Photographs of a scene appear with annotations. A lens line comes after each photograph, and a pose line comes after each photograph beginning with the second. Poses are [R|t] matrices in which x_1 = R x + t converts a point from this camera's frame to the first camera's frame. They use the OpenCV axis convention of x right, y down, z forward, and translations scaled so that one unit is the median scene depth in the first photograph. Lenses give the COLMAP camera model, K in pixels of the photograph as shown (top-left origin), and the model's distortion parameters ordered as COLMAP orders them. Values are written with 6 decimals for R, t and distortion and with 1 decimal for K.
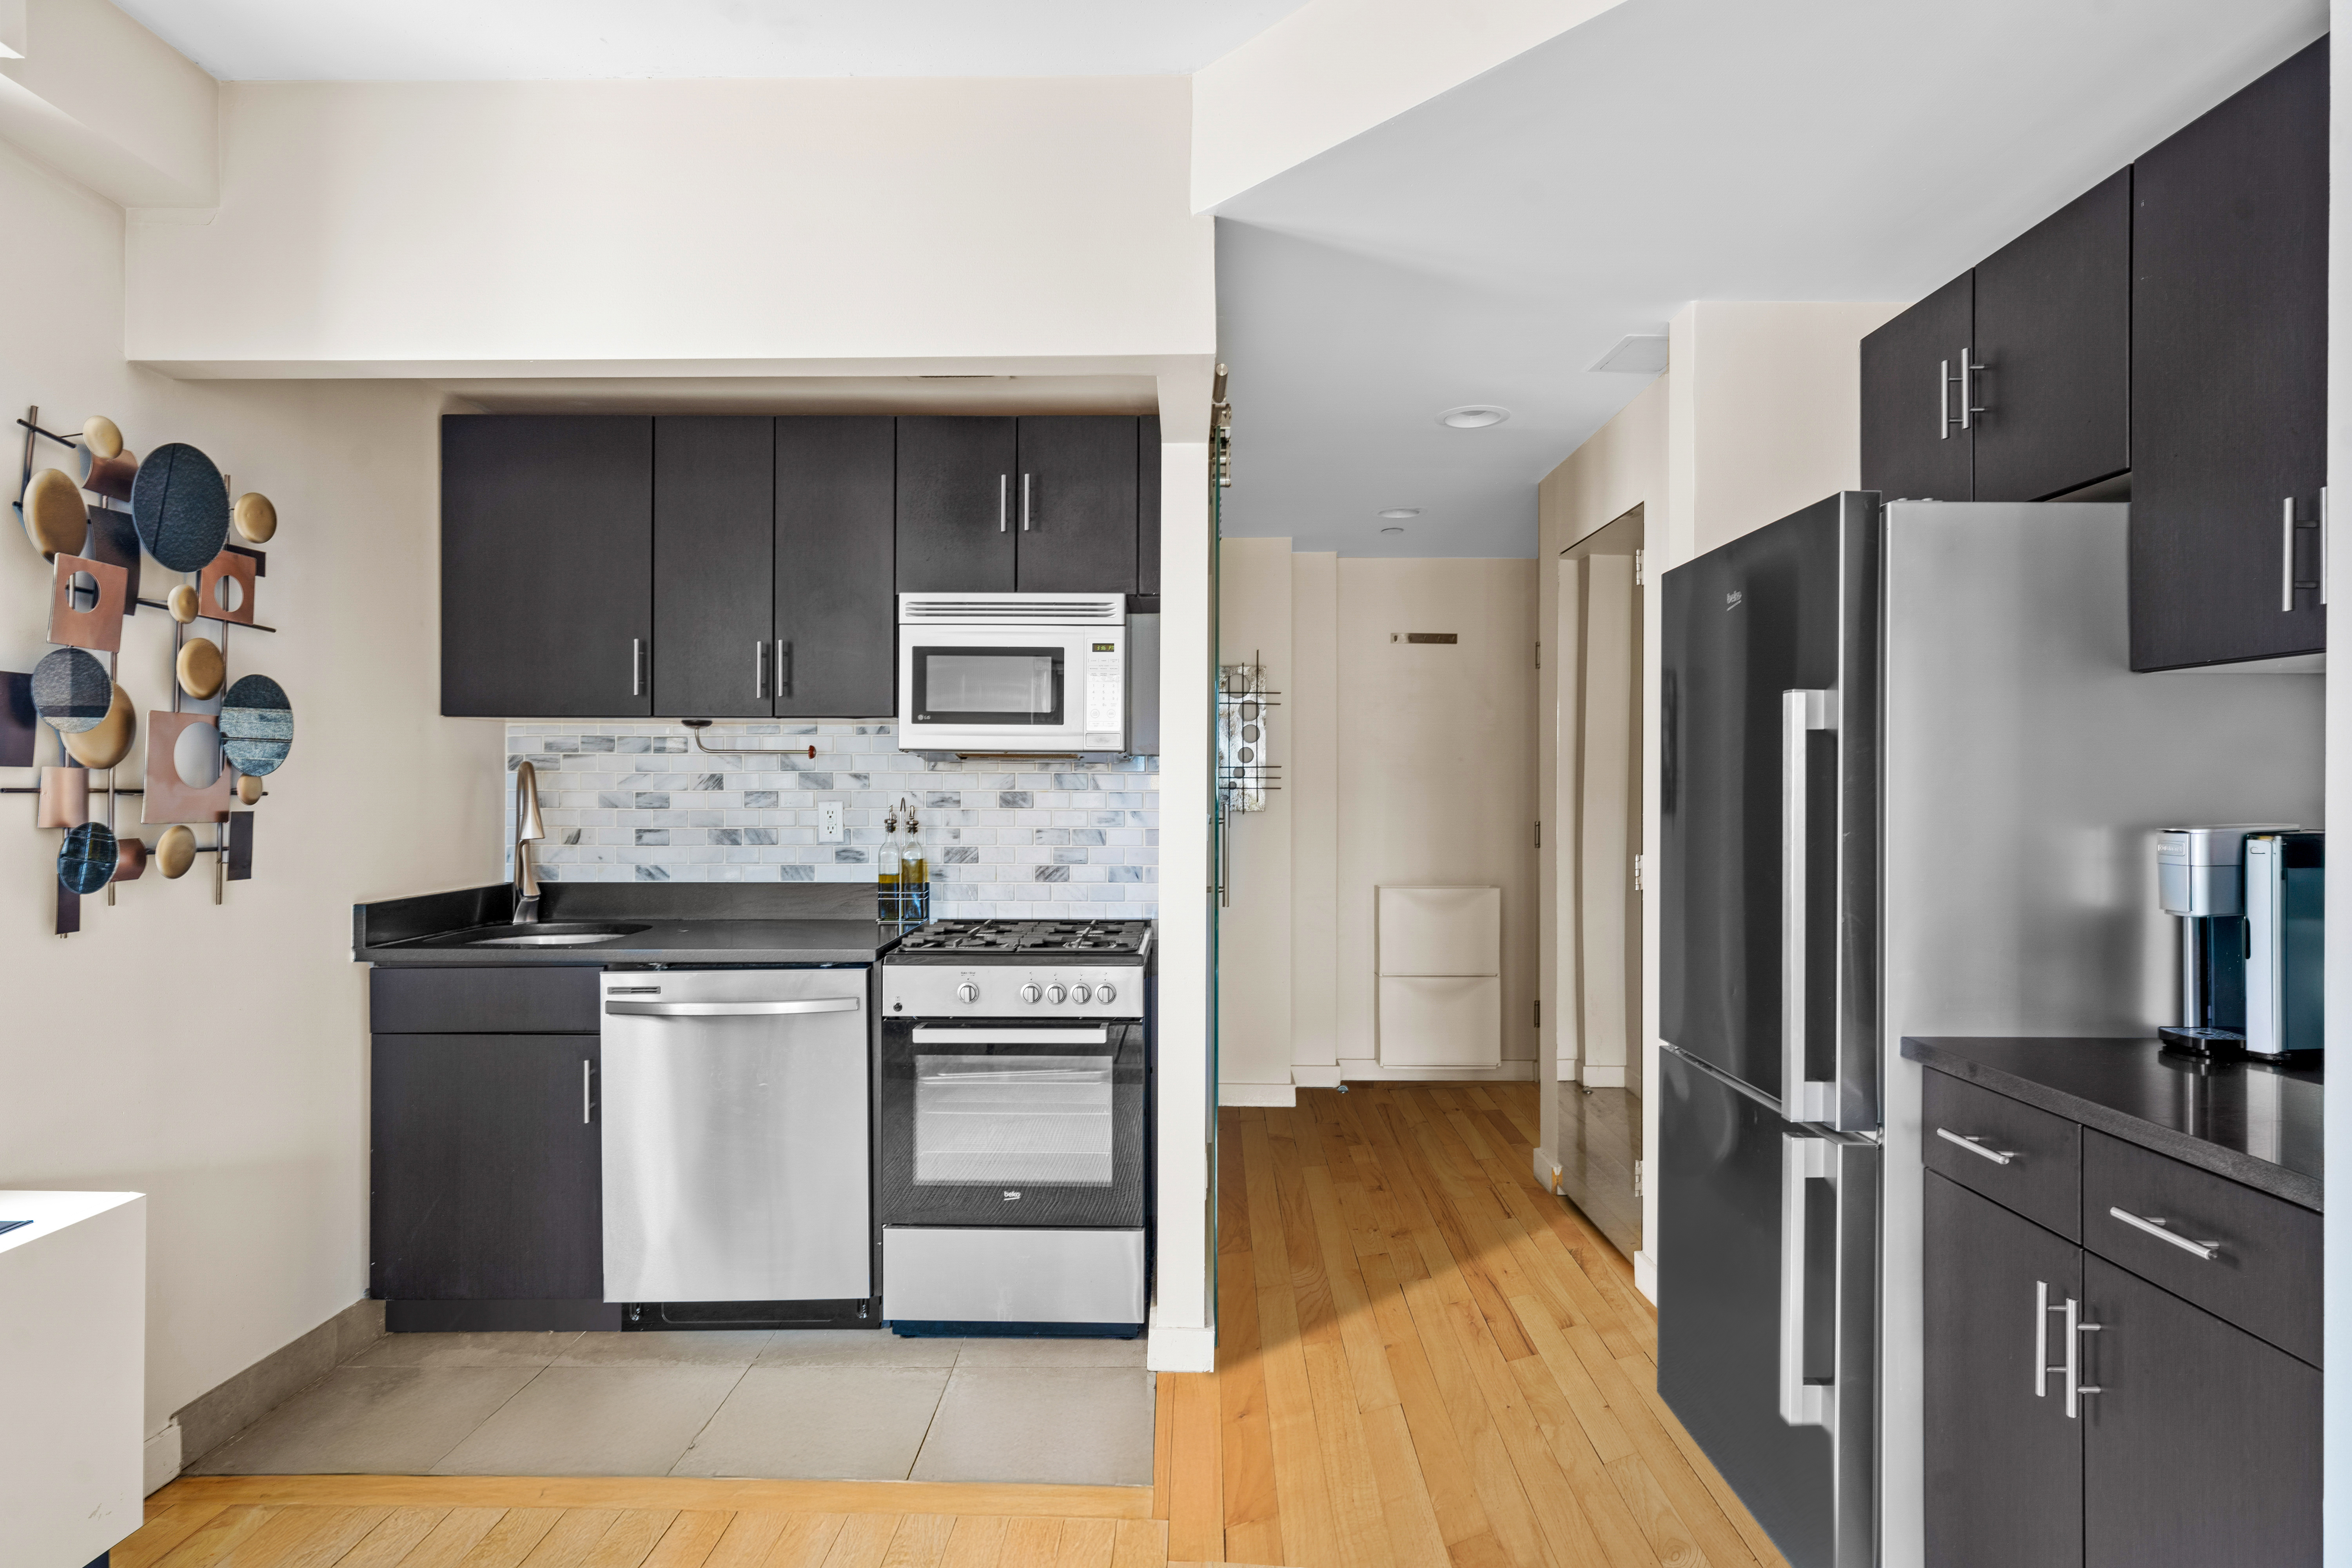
lens RADIAL K [[1289.2, 0, 1176.0], [0, 1289.2, 784.0], [0, 0, 1]] dist [-0.001789, -0.000955]
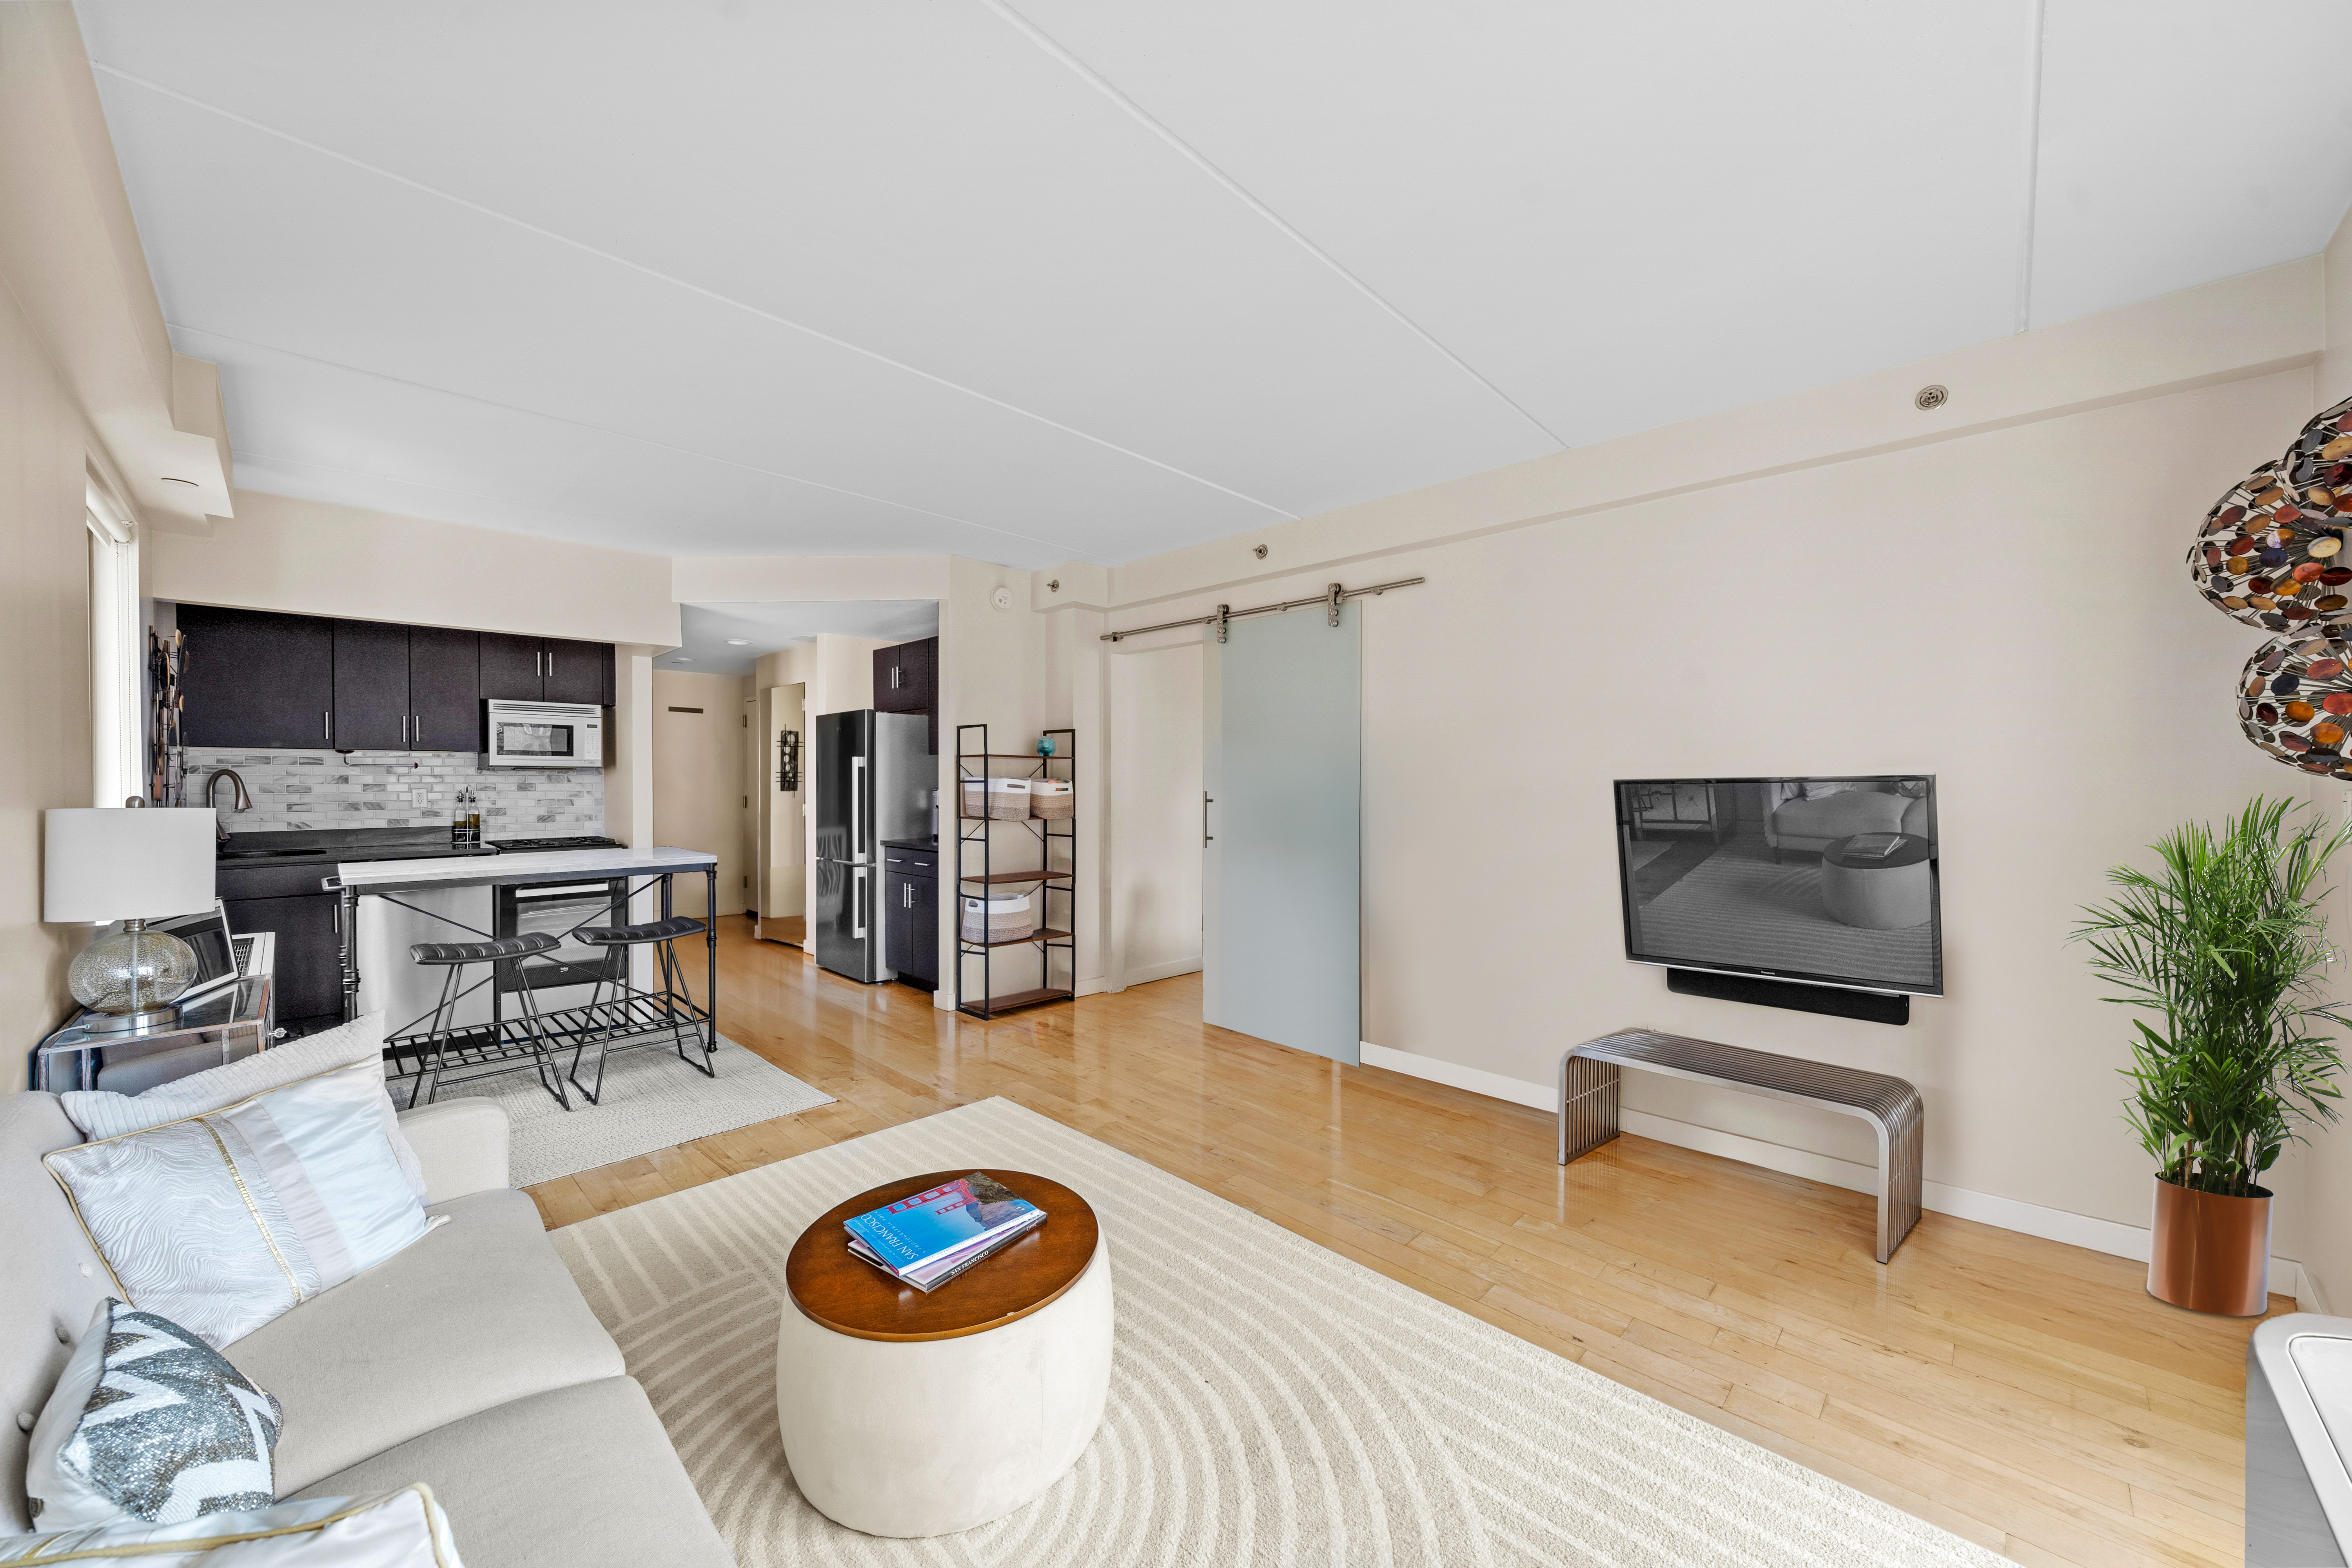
lens RADIAL K [[852.9, 0, 1176.0], [0, 852.9, 784.0], [0, 0, 1]] dist [0.001154, 0.000170]
pose [[0.693039, -0.007375, 0.720862, -0.485176], [0.000390, 0.999951, 0.009855, -0.008687], [-0.720900, -0.006548, 0.693009, -1.019115]]
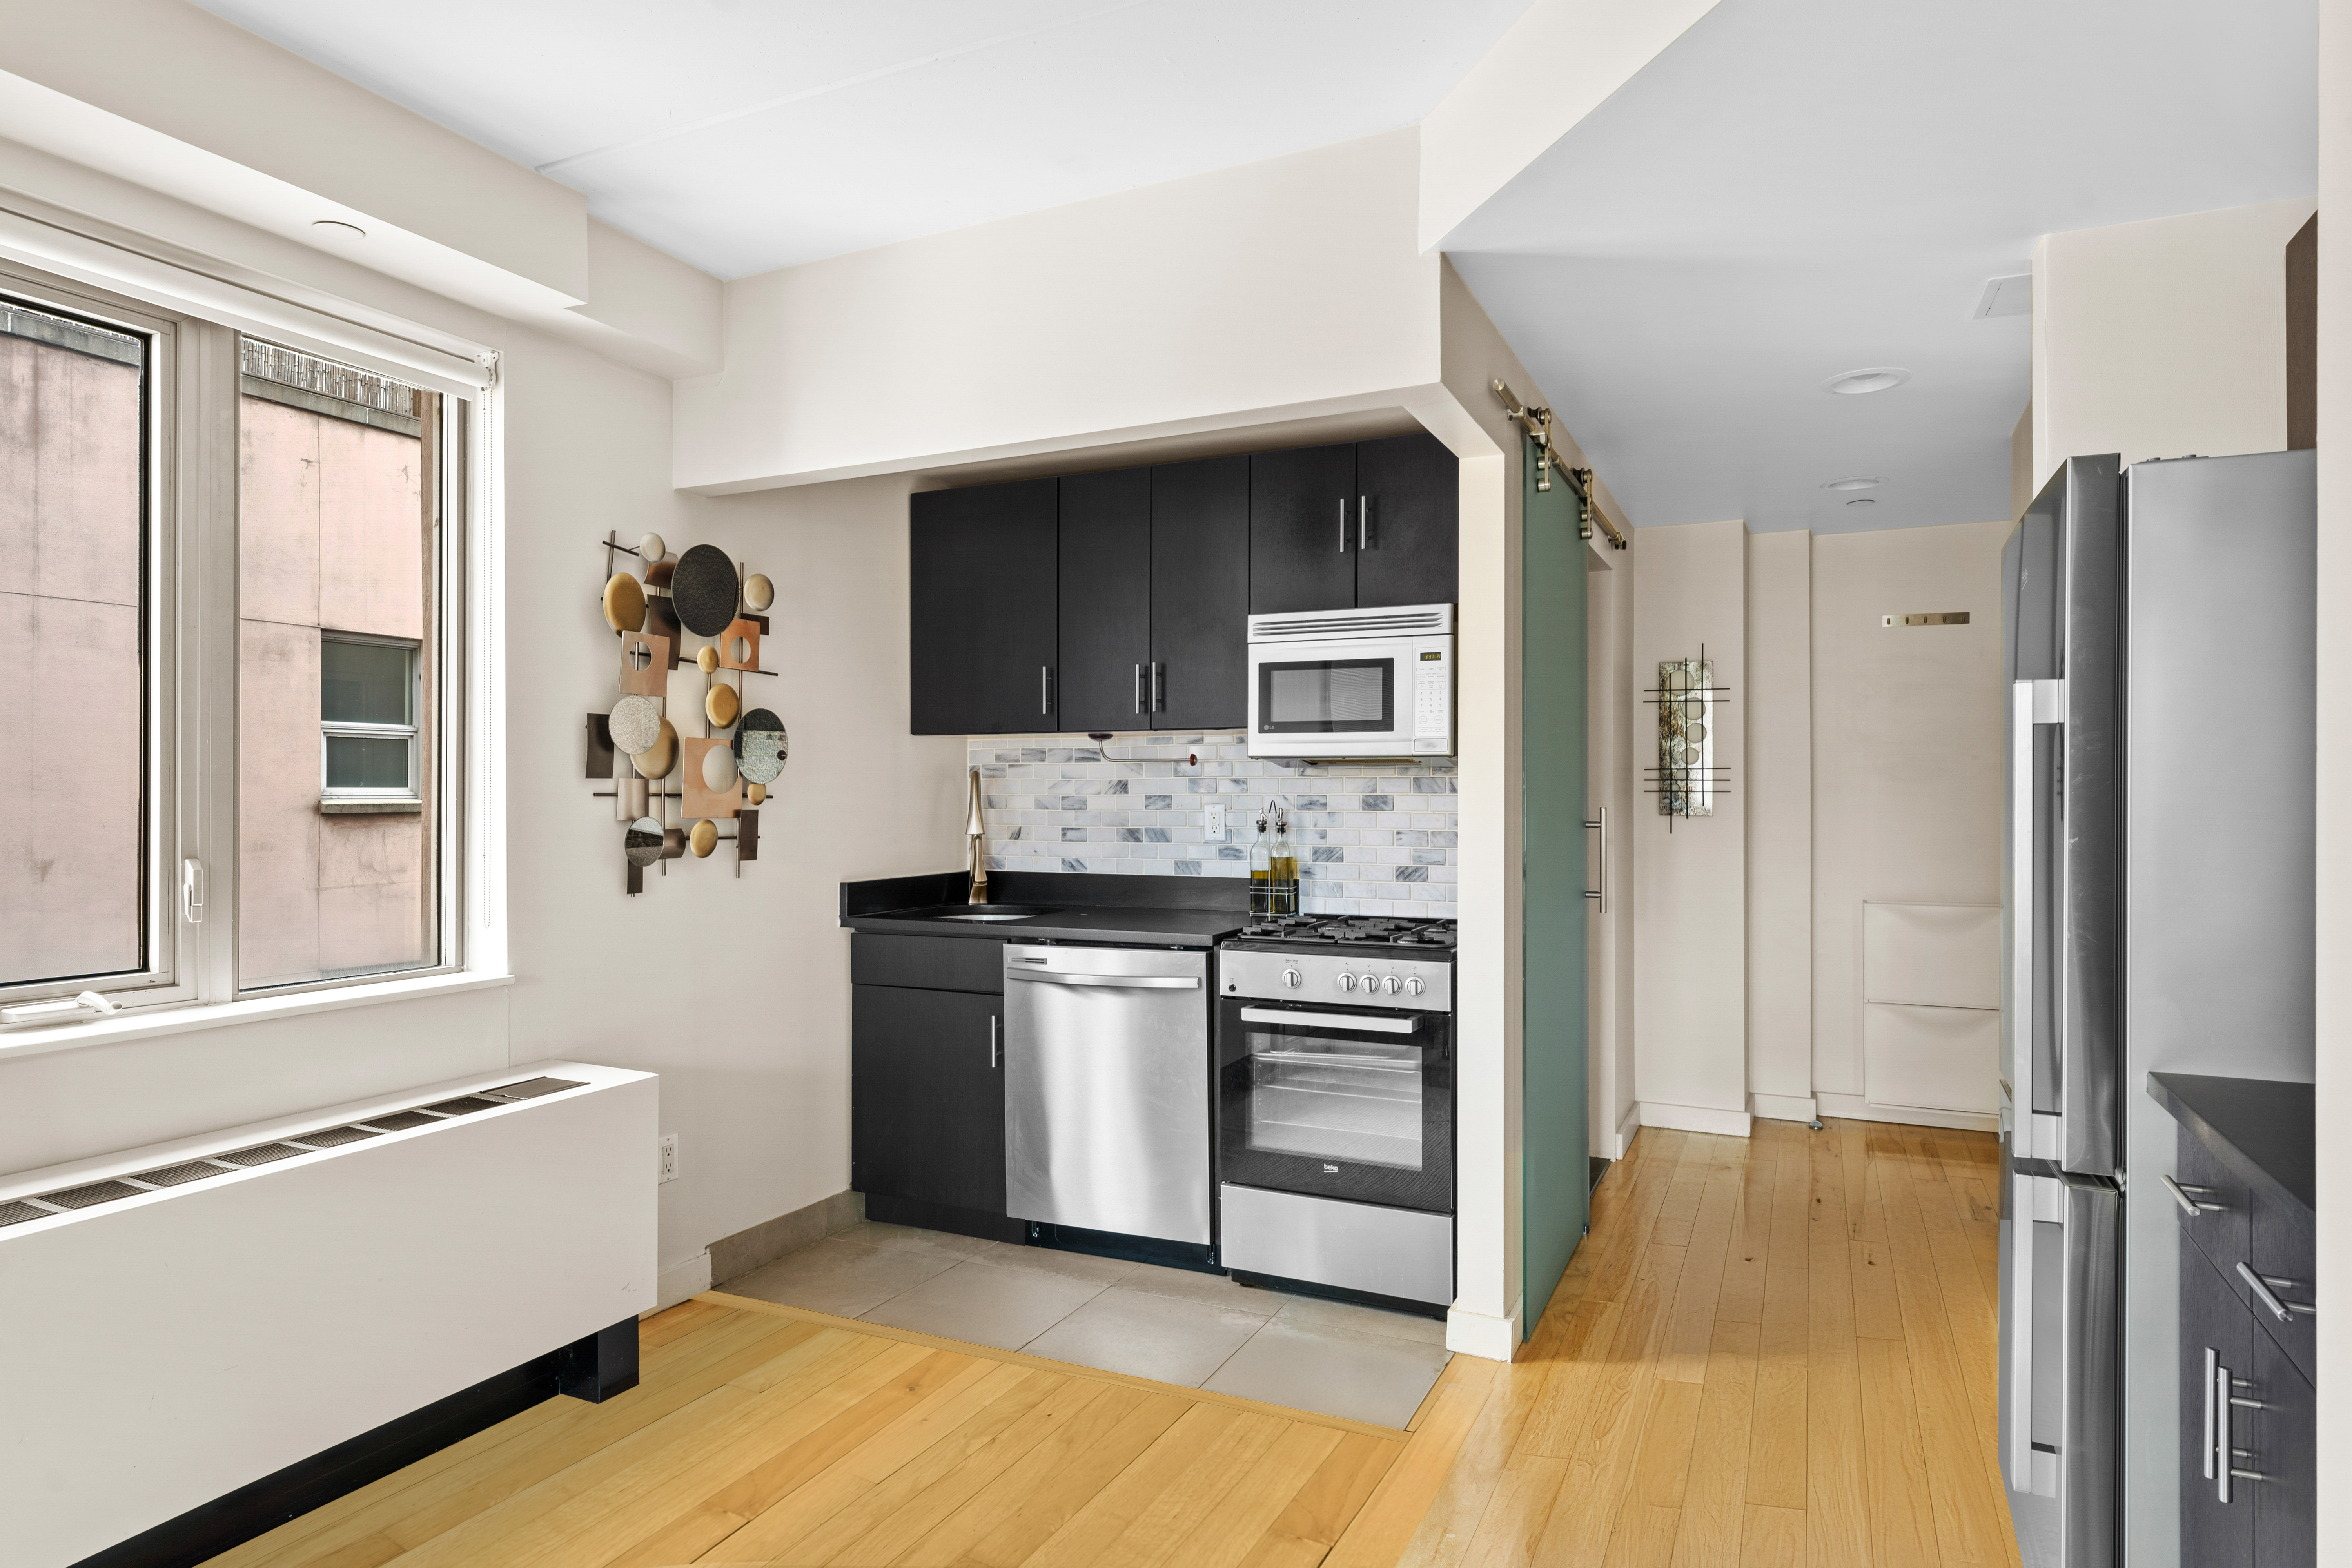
lens RADIAL K [[1331.7, 0, 1176.0], [0, 1331.7, 784.0], [0, 0, 1]] dist [-0.003952, 0.000249]
pose [[0.905813, -0.004839, -0.423650, 0.219044], [0.003415, 0.999986, -0.004119, 0.000996], [0.423664, 0.002284, 0.905816, -0.063175]]
